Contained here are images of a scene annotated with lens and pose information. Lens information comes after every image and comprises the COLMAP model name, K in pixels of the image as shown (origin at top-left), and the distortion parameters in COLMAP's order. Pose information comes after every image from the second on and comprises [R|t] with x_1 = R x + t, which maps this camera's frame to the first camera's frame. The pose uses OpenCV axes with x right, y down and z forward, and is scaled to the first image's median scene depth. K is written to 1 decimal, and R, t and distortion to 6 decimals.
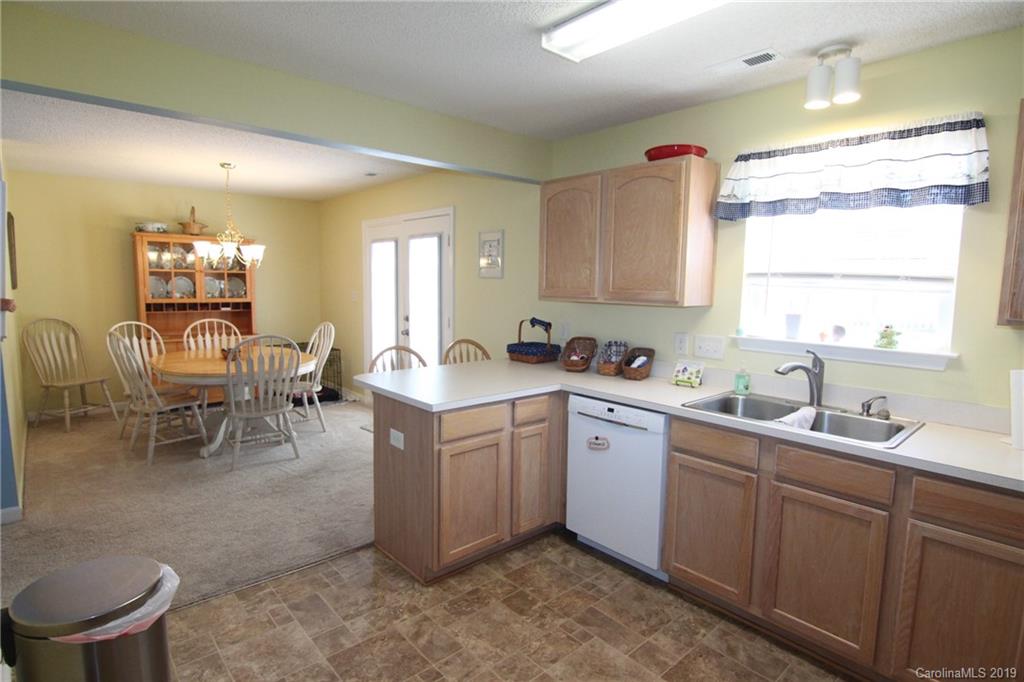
lens RADIAL K [[527.1, 0, 513.9], [0, 527.1, 337.0], [0, 0, 1]] dist [-0.004210, -0.012254]
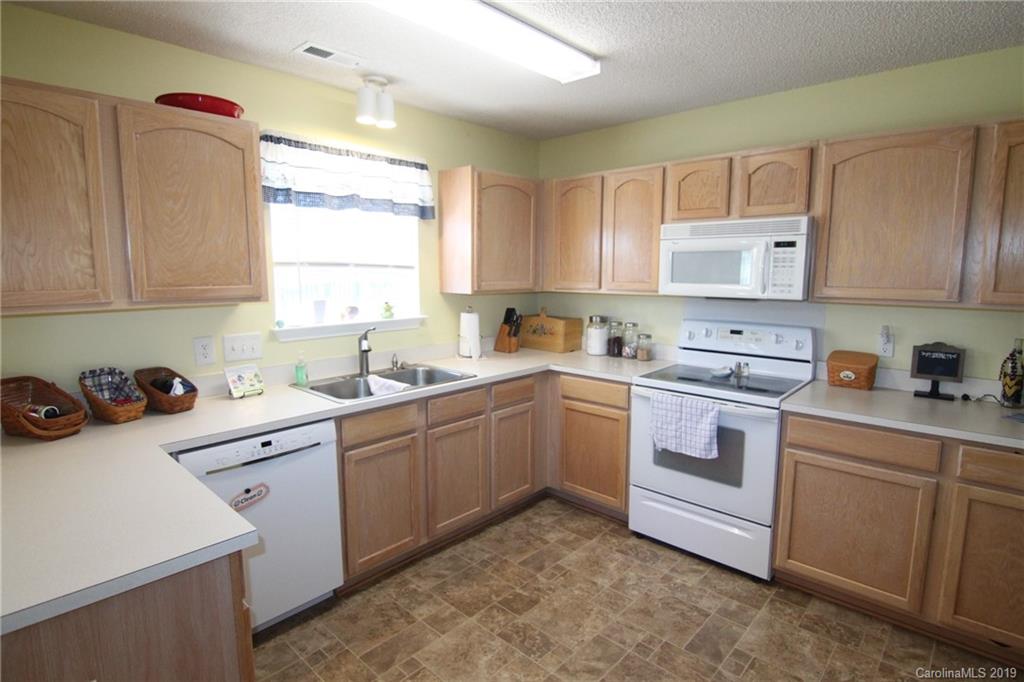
lens RADIAL K [[527.1, 0, 513.9], [0, 527.1, 337.0], [0, 0, 1]] dist [-0.004210, -0.012254]
pose [[-0.091545, -0.146896, 0.984907, -0.554011], [0.100885, 0.982603, 0.155929, -0.092539], [-0.990677, 0.113637, -0.075132, 0.654800]]
